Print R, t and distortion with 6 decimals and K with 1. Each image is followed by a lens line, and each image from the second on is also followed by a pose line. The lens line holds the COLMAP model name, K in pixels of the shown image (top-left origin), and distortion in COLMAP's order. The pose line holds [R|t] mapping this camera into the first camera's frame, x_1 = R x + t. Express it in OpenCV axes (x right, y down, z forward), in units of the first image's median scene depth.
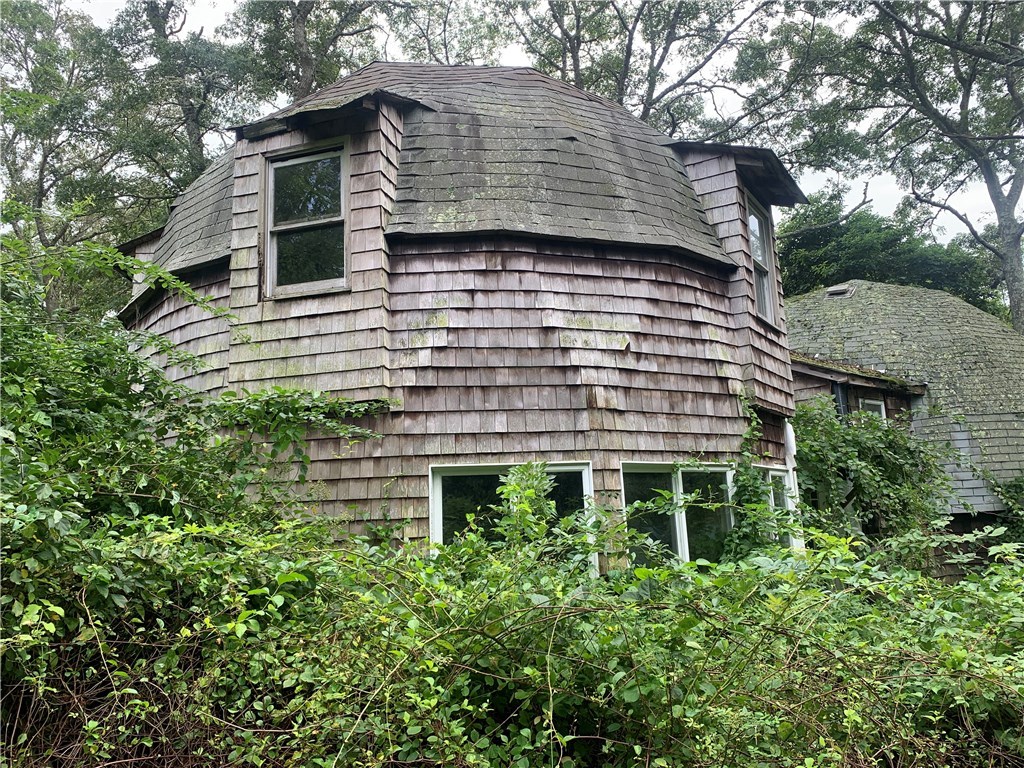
lens RADIAL K [[781.2, 0, 515.7], [0, 781.2, 388.4], [0, 0, 1]] dist [0.040847, -0.044866]
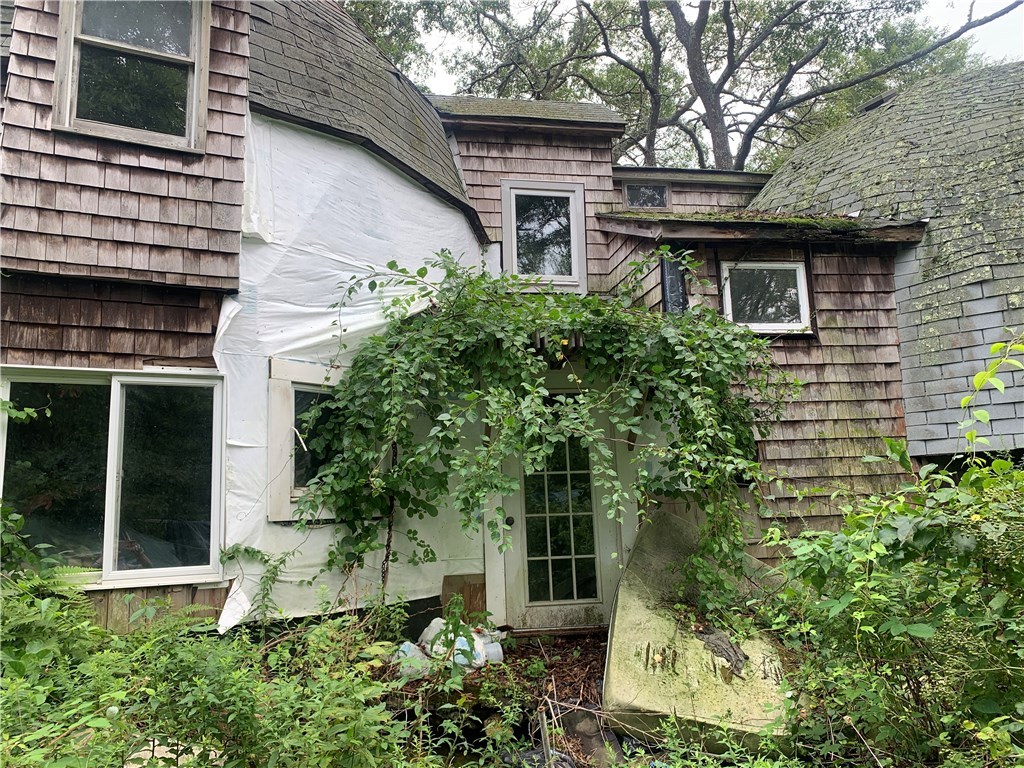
lens RADIAL K [[781.2, 0, 510.7], [0, 781.2, 382.9], [0, 0, 1]] dist [0.040847, -0.044866]
pose [[0.863376, -0.069382, -0.499768, 0.543833], [0.084036, 0.996439, 0.006844, 0.079685], [0.497514, -0.047907, 0.866132, 0.372937]]
